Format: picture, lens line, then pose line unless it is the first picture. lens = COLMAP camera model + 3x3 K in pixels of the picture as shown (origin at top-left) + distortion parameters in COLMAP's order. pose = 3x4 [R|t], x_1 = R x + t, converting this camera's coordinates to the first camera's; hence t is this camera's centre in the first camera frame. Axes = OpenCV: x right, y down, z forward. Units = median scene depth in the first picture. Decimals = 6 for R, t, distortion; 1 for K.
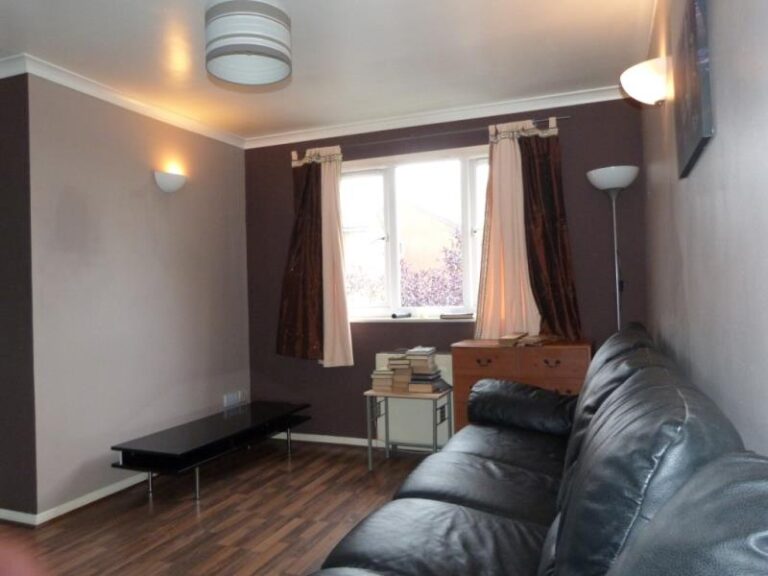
lens RADIAL K [[585.2, 0, 384.1], [0, 585.2, 282.4], [0, 0, 1]] dist [-0.009413, -0.005712]
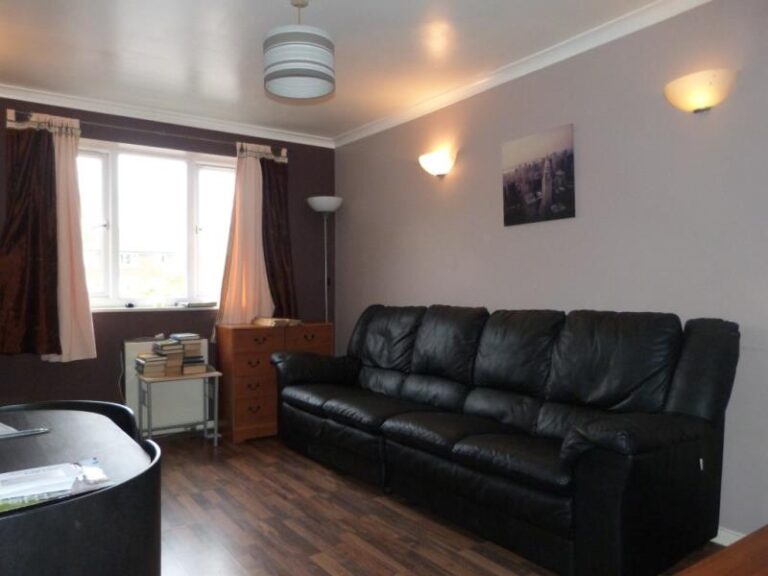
lens RADIAL K [[585.2, 0, 383.6], [0, 585.2, 290.3], [0, 0, 1]] dist [-0.009413, -0.005712]
pose [[0.549407, 0.020449, 0.835304, -0.618993], [-0.025890, 0.999637, -0.007443, 0.029952], [-0.835153, -0.017537, 0.549737, 0.102897]]
